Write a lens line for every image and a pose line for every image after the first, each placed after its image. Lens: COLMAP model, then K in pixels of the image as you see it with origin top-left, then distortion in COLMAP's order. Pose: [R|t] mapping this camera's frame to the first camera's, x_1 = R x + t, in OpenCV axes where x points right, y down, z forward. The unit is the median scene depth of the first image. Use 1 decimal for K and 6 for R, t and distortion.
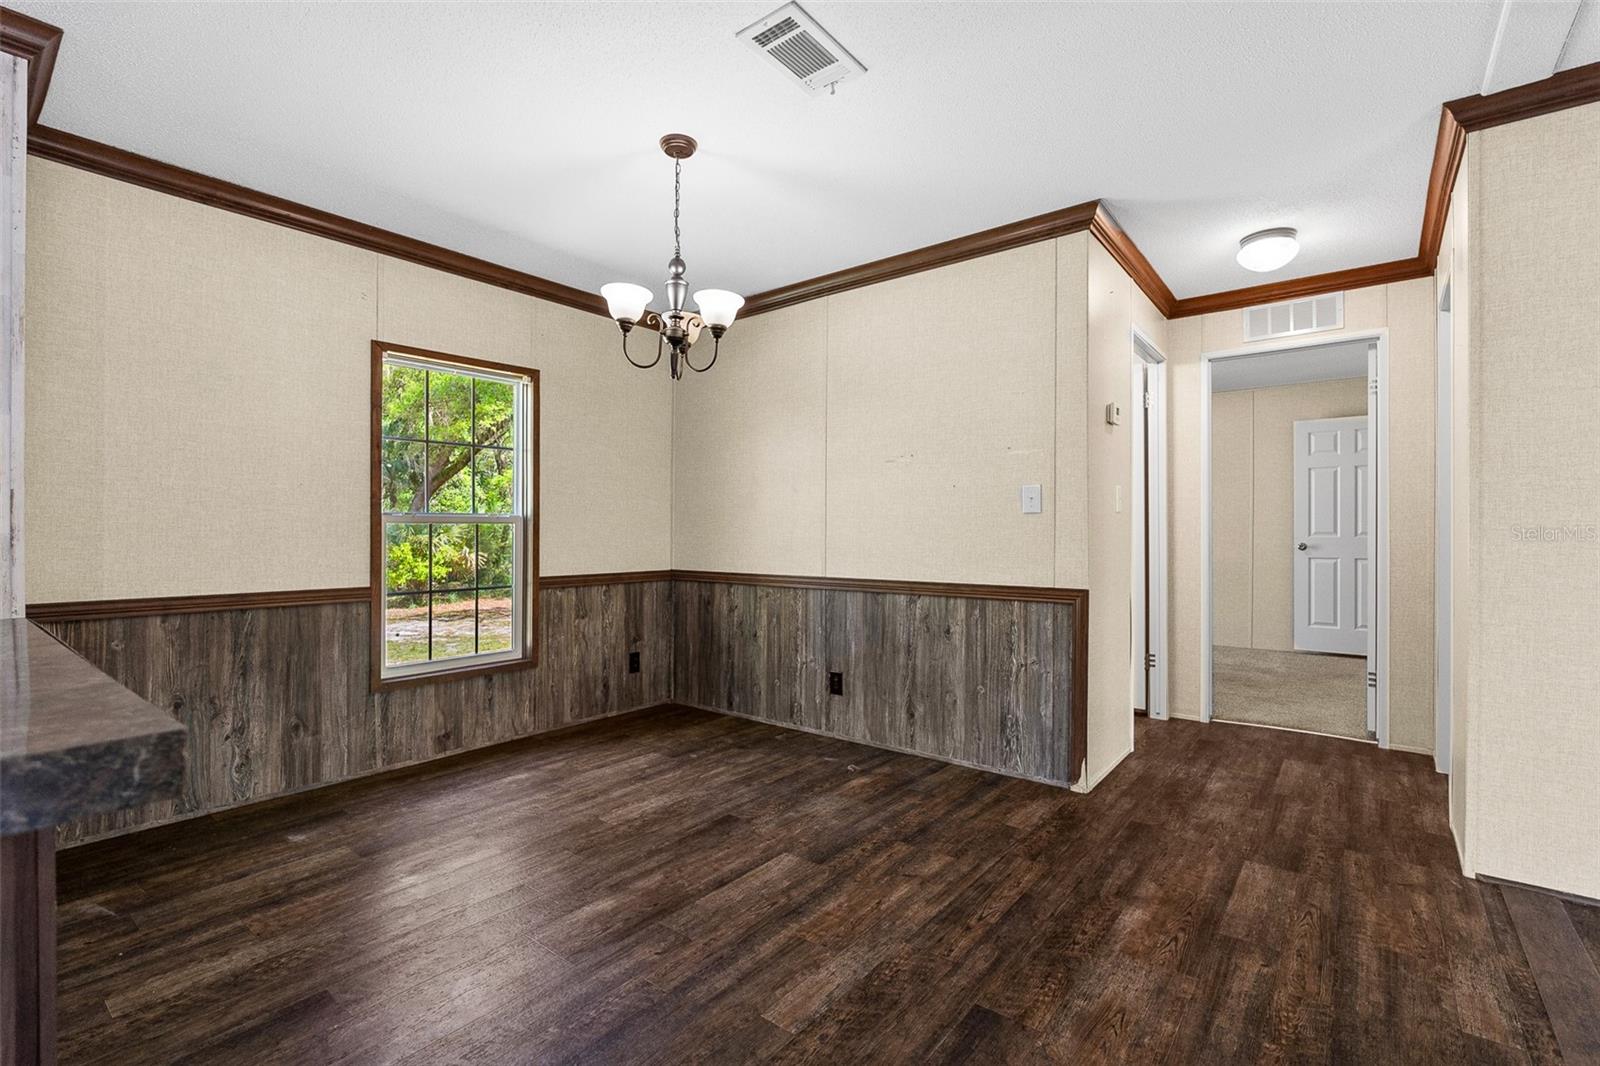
lens RADIAL K [[719.1, 0, 785.6], [0, 719.1, 531.6], [0, 0, 1]] dist [-0.003990, 0.000397]
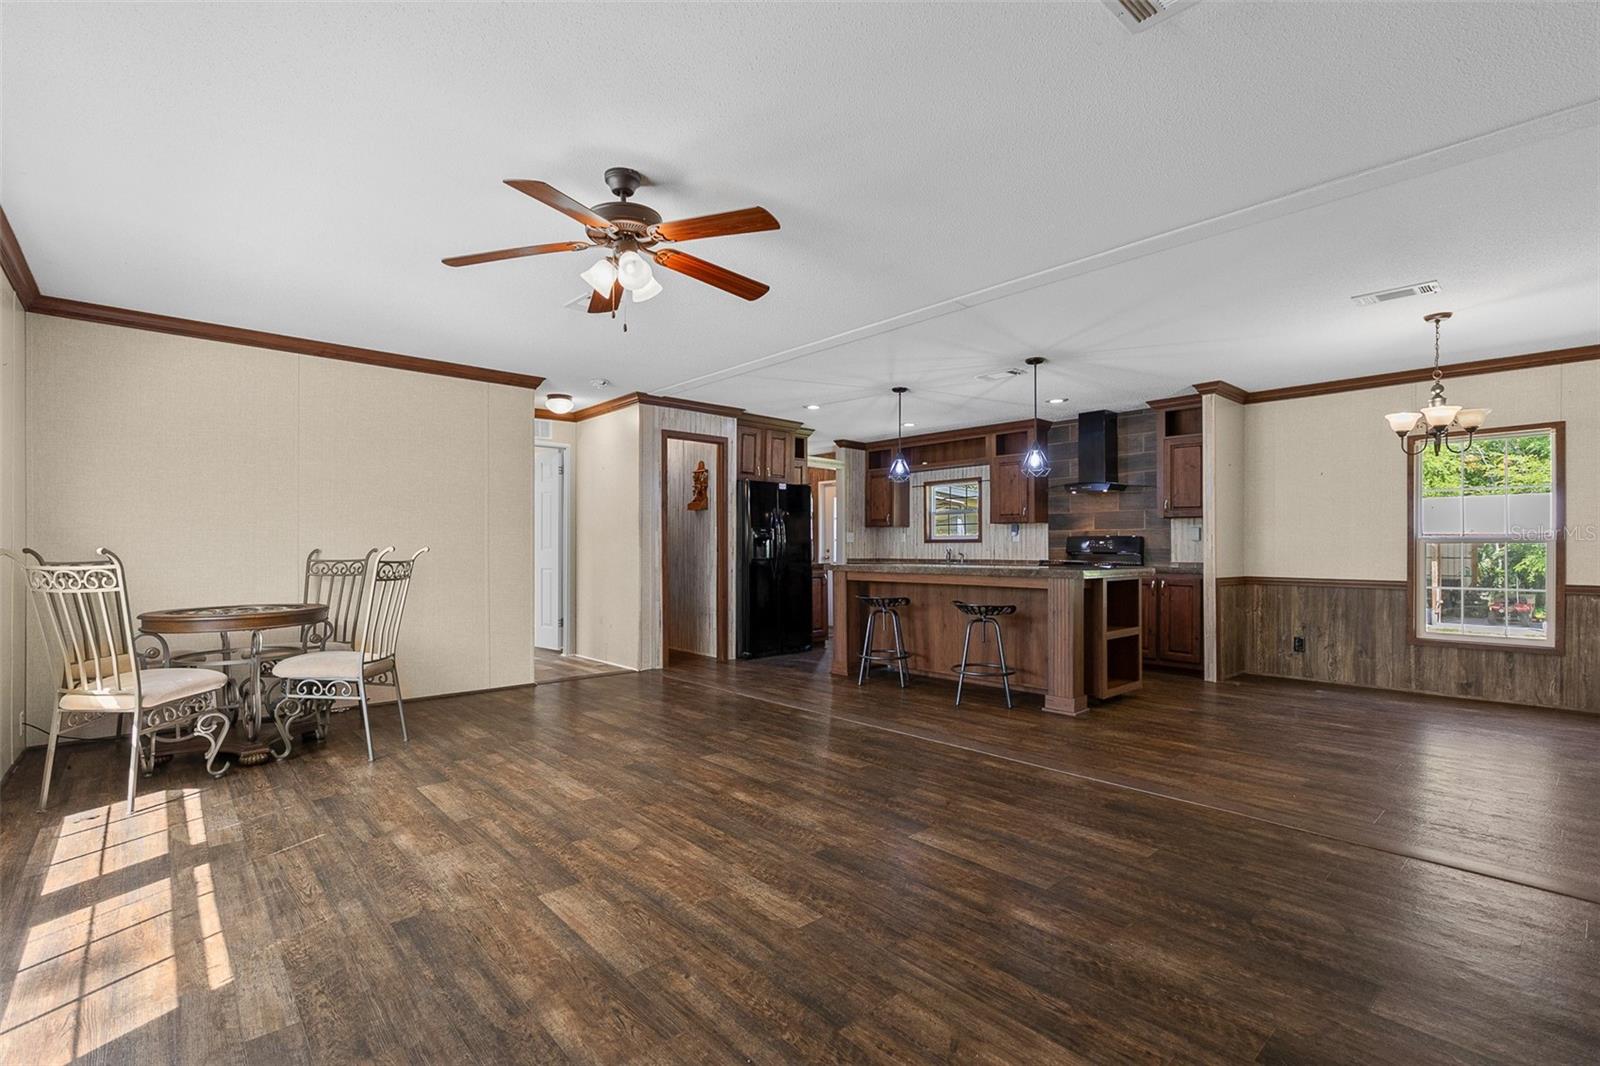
lens RADIAL K [[739.4, 0, 800.8], [0, 739.4, 547.1], [0, 0, 1]] dist [-0.000353, -0.000225]
pose [[-0.142262, -0.002196, -0.989827, 1.278910], [-0.002304, 0.999996, -0.001887, 0.002914], [0.989826, 0.002012, -0.142267, -0.163130]]
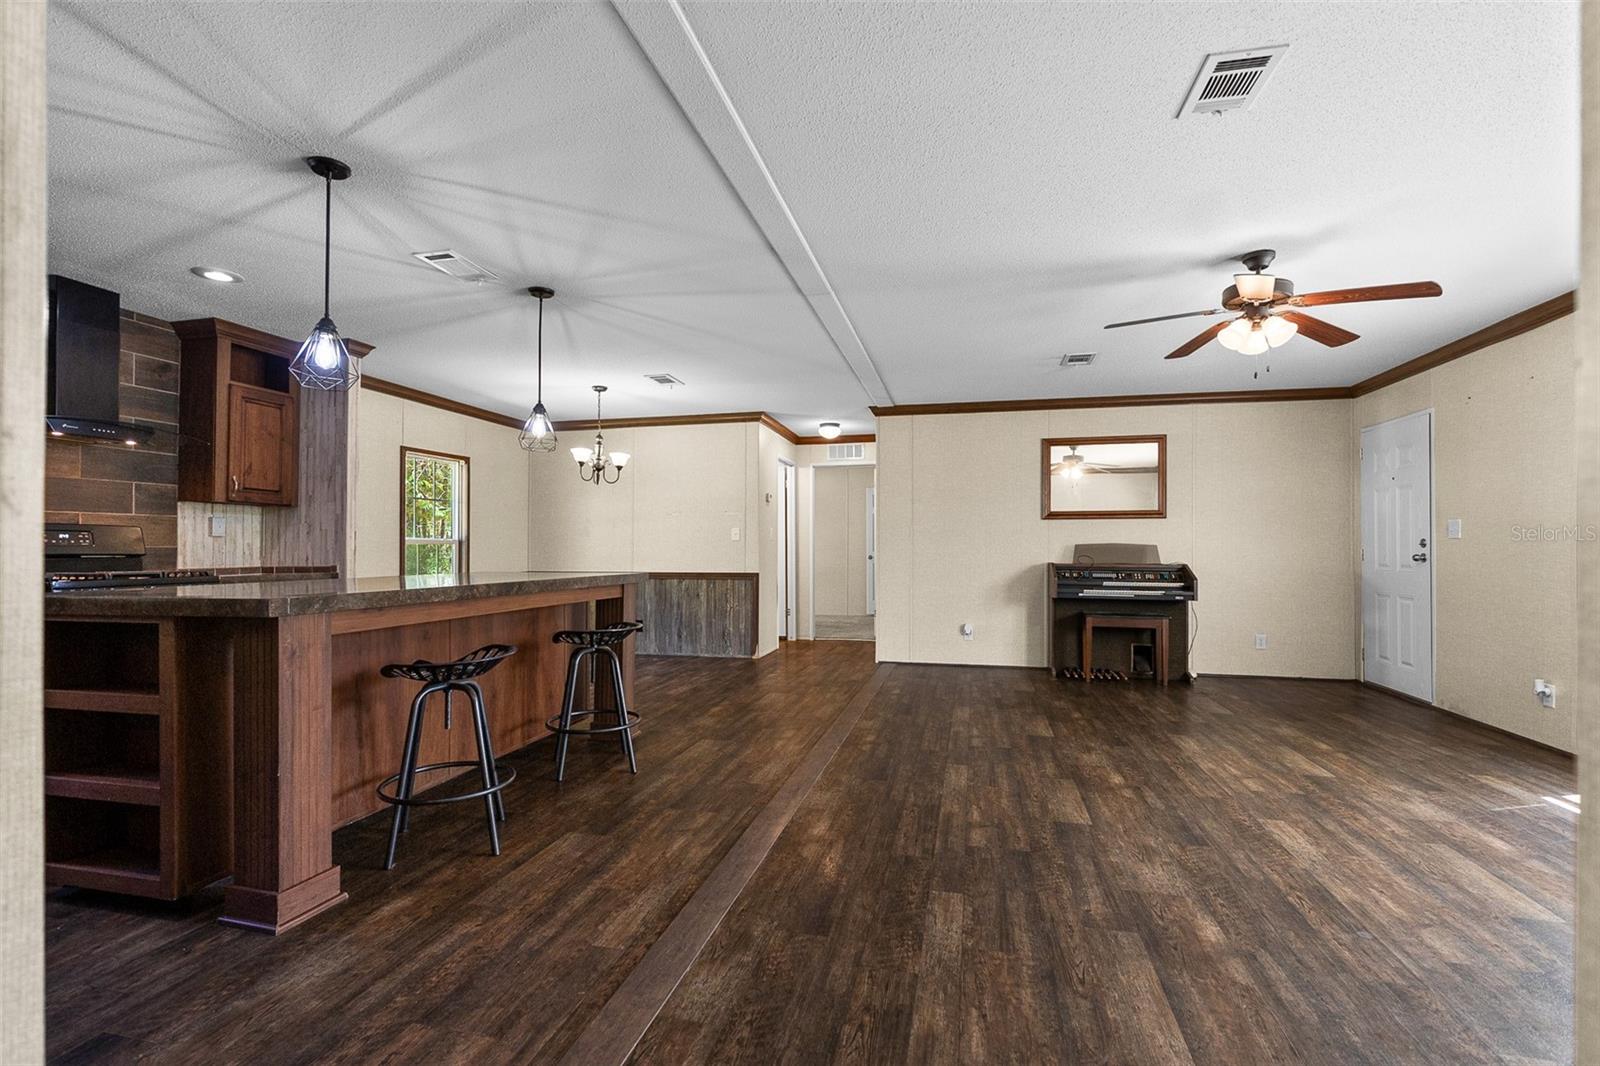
lens RADIAL K [[714.5, 0, 809.5], [0, 714.5, 545.1], [0, 0, 1]] dist [-0.014244, 0.000554]
pose [[0.894458, 0.003092, 0.447142, -0.432054], [-0.000077, 0.999977, -0.006761, 0.004747], [-0.447152, 0.006013, 0.894438, -1.058926]]
